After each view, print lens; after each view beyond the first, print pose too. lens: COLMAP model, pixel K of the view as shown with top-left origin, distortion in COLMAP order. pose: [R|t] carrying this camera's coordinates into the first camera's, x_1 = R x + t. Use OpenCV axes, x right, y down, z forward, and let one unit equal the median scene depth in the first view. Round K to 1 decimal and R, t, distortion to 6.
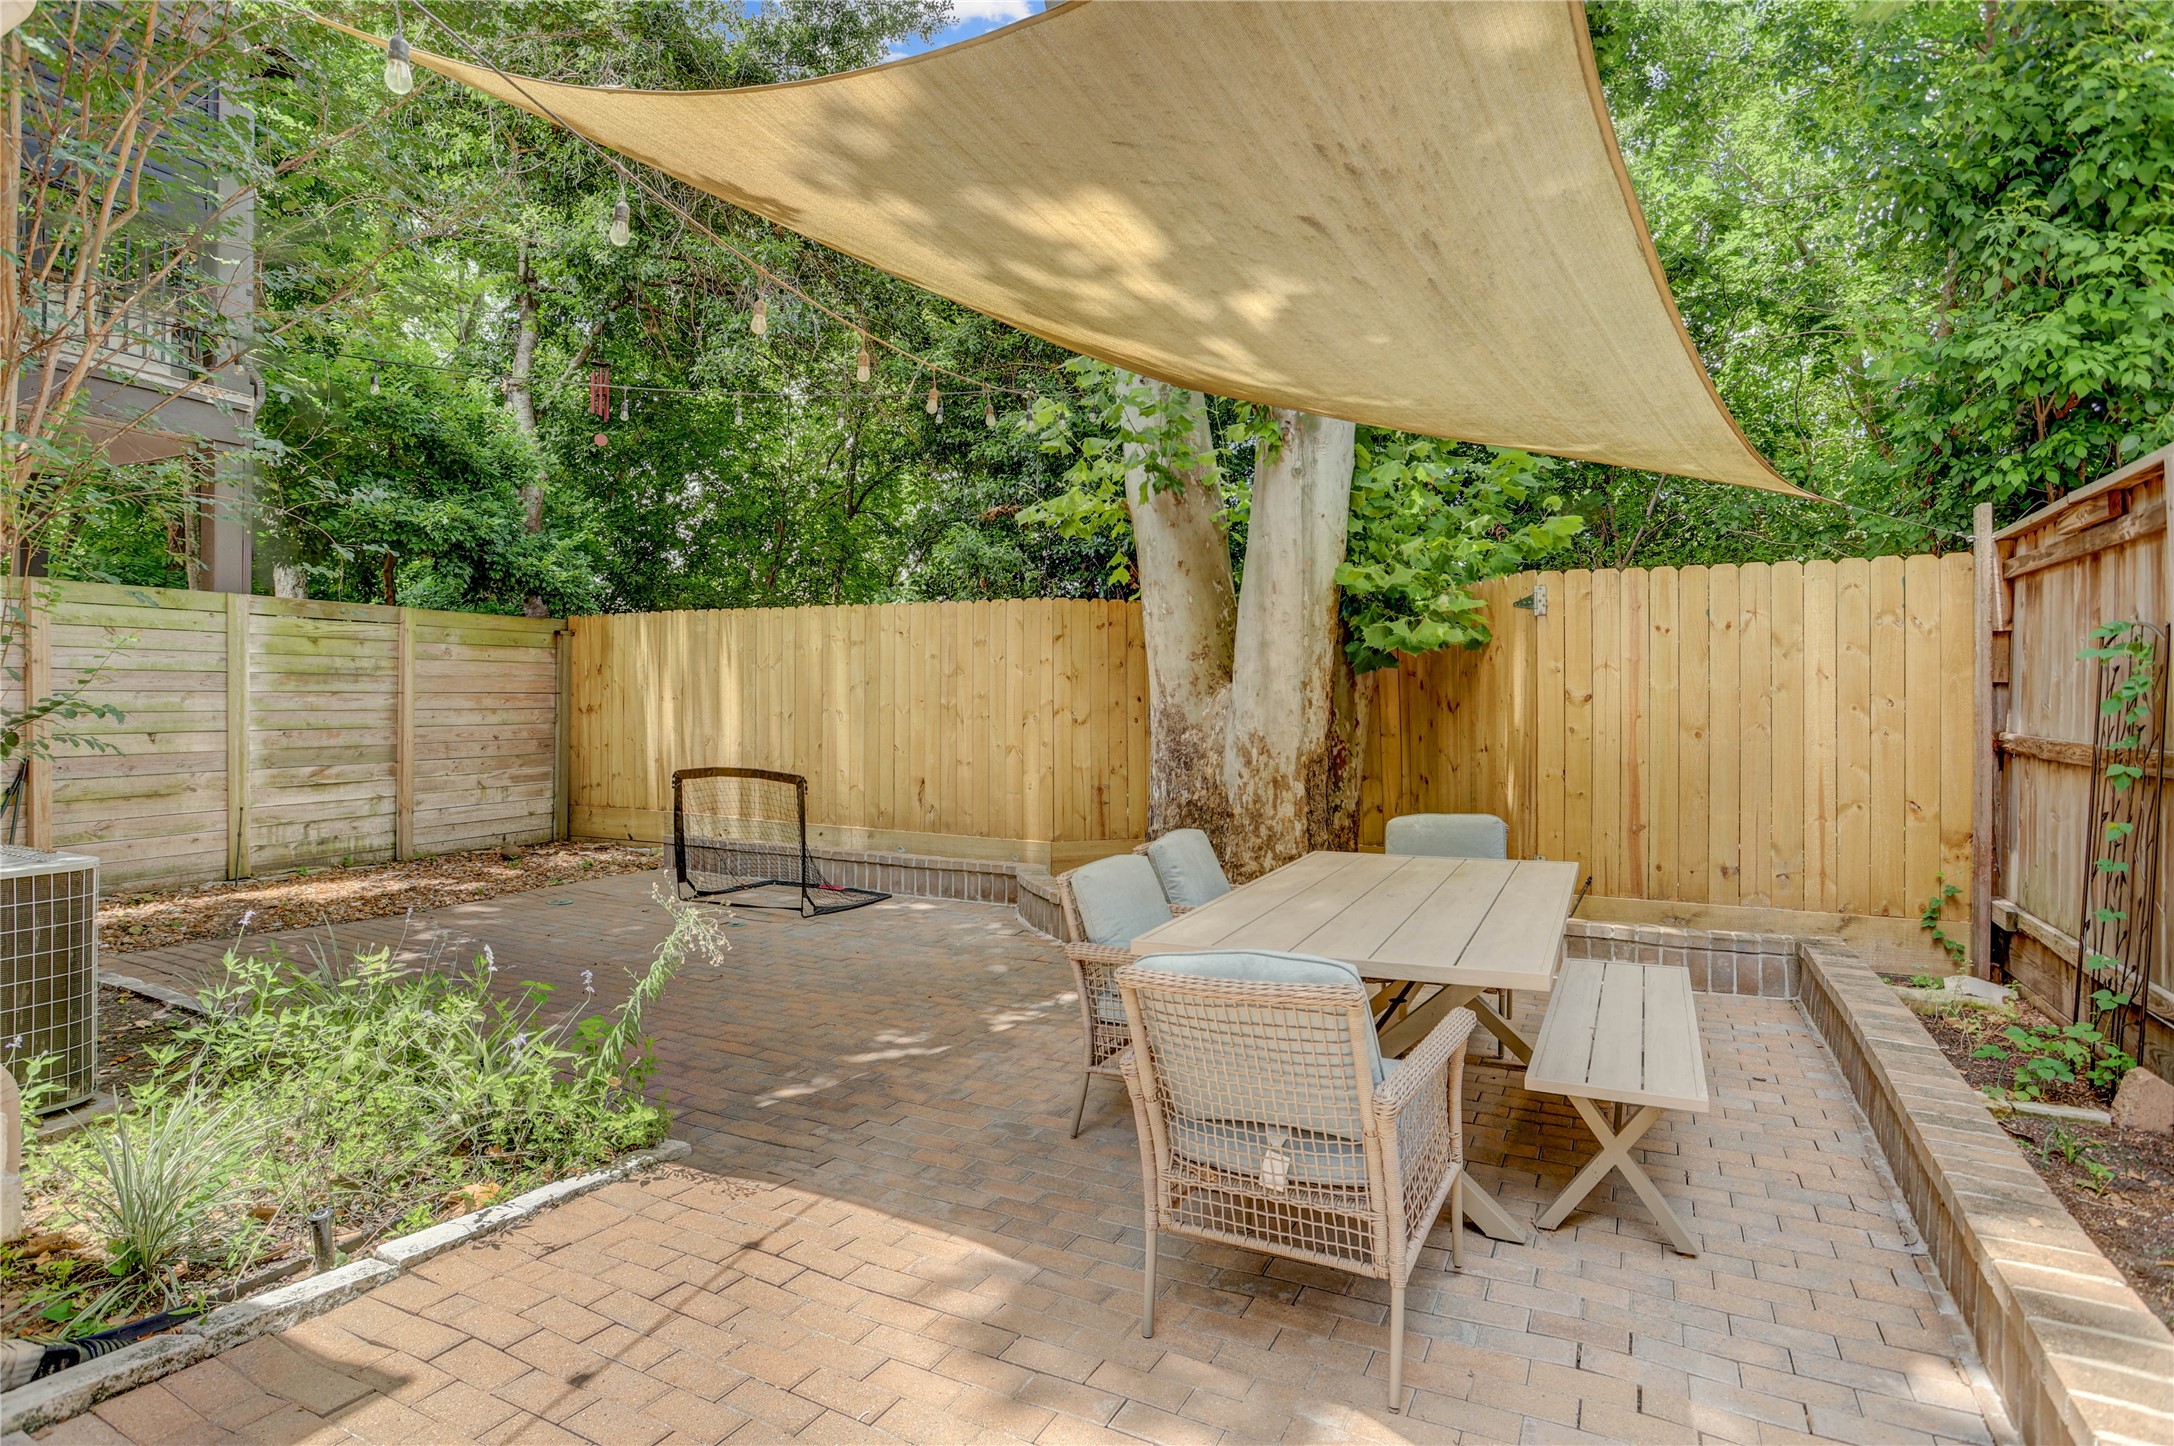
lens RADIAL K [[1082.0, 0, 1081.8], [0, 1082.0, 715.1], [0, 0, 1]] dist [-0.022074, -0.000358]
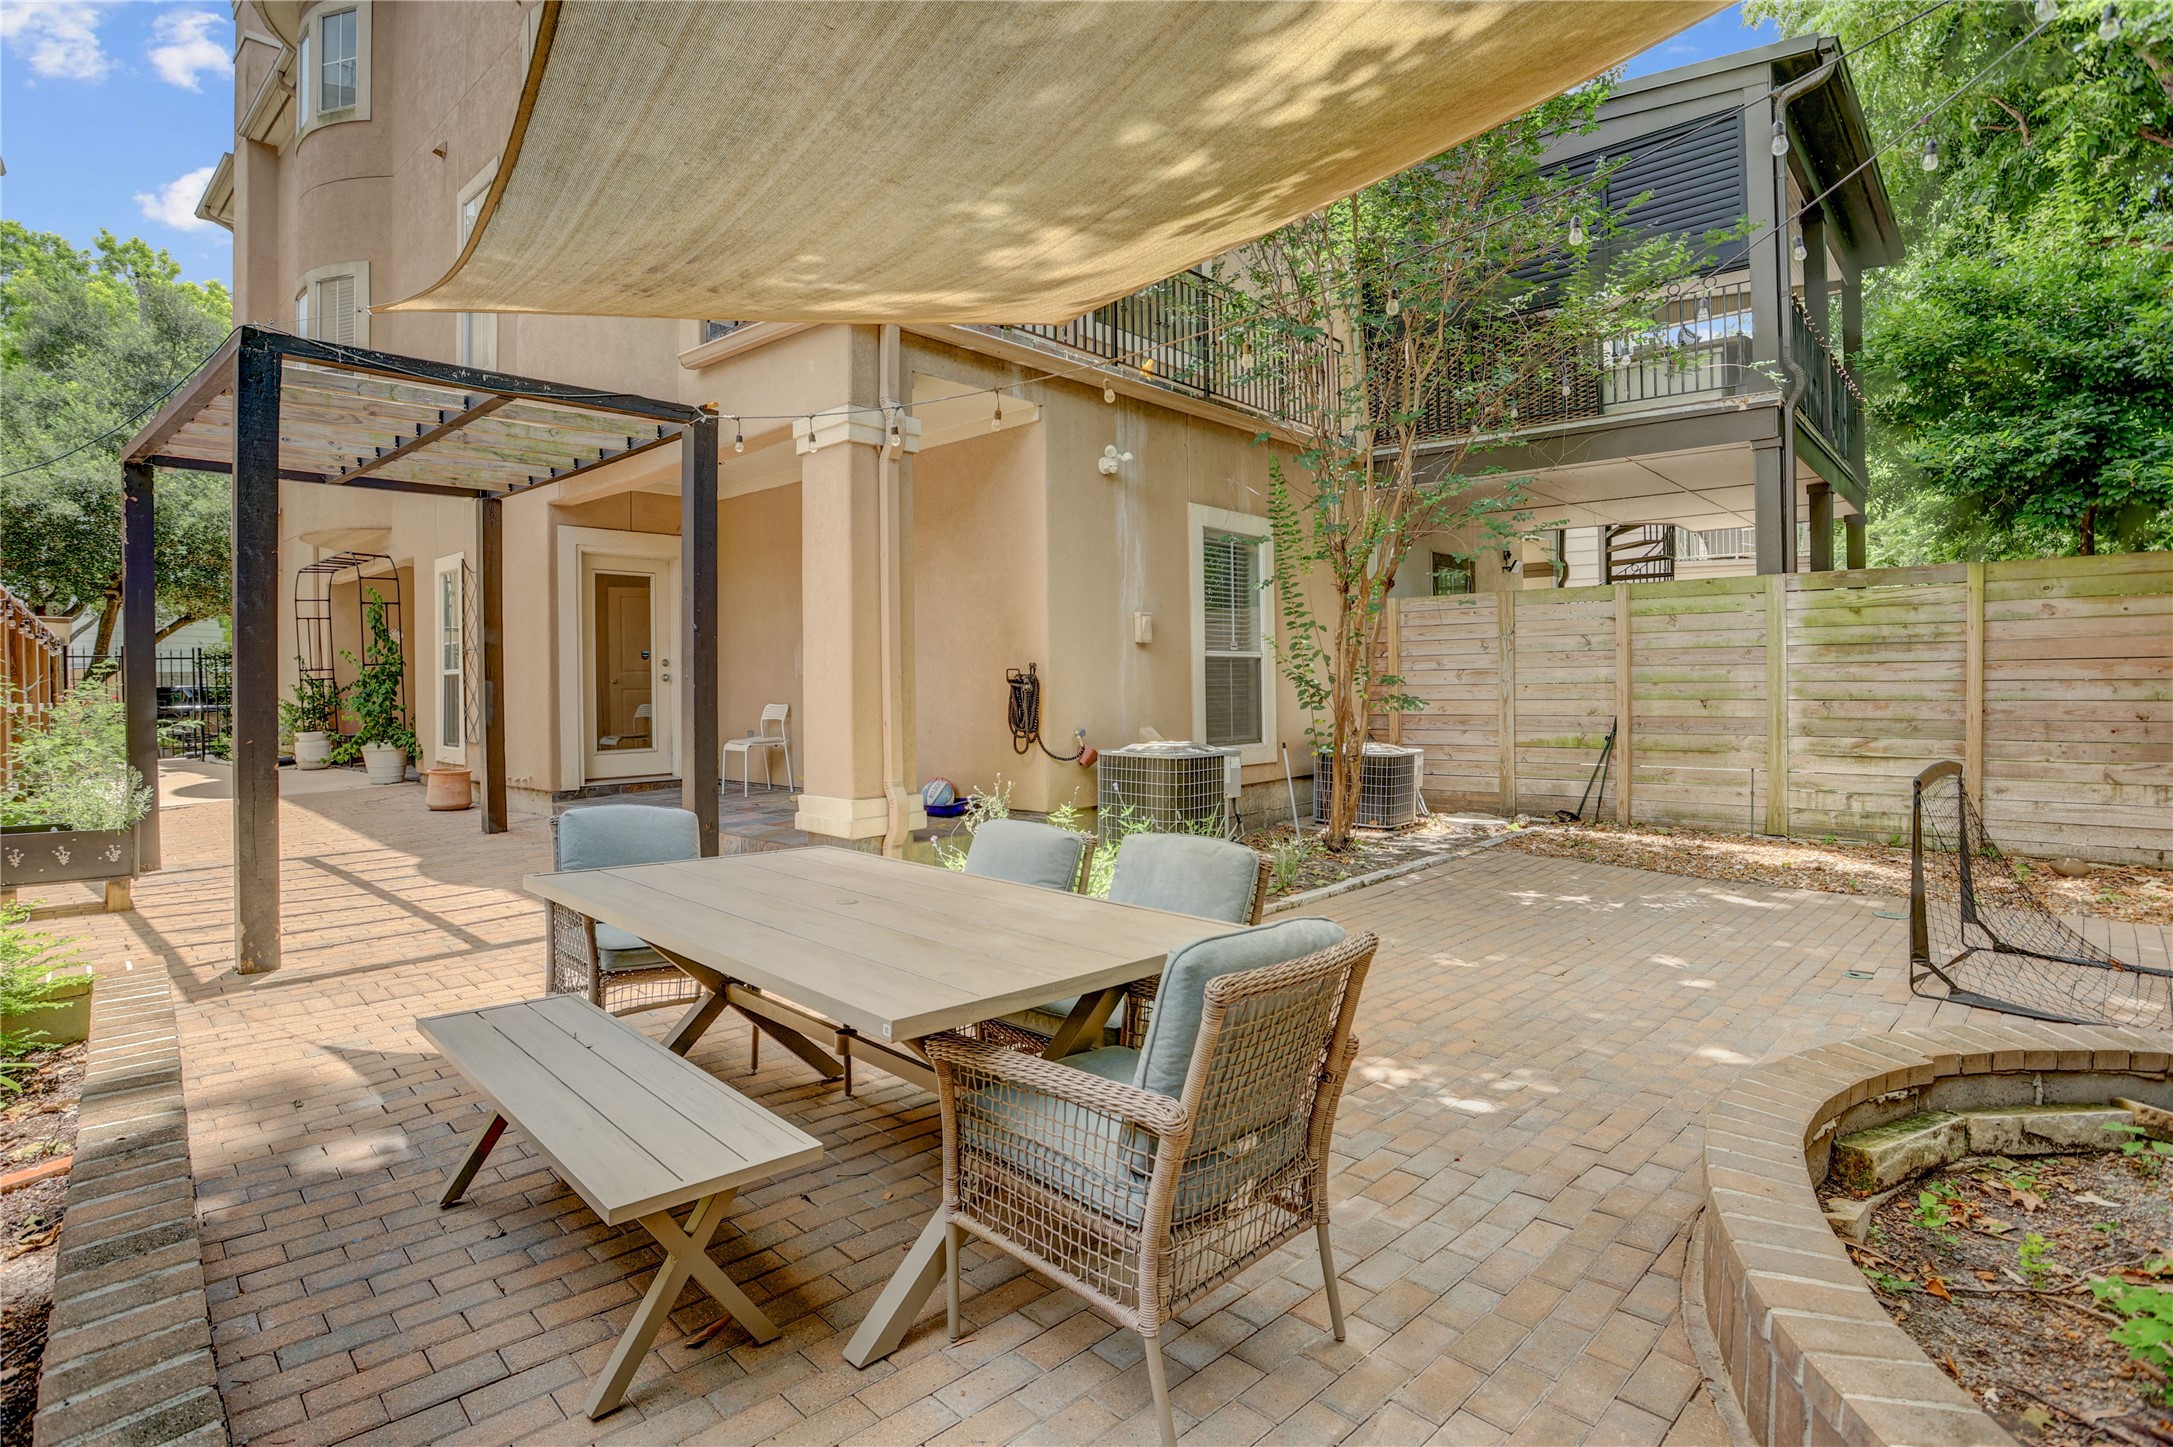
lens RADIAL K [[1081.5, 0, 1080.1], [0, 1081.5, 705.0], [0, 0, 1]] dist [-0.022074, -0.000358]
pose [[-0.307266, 0.018743, -0.951439, 0.459710], [-0.006561, 0.999741, 0.021813, 0.000953], [0.951601, 0.012944, -0.307064, 0.644130]]
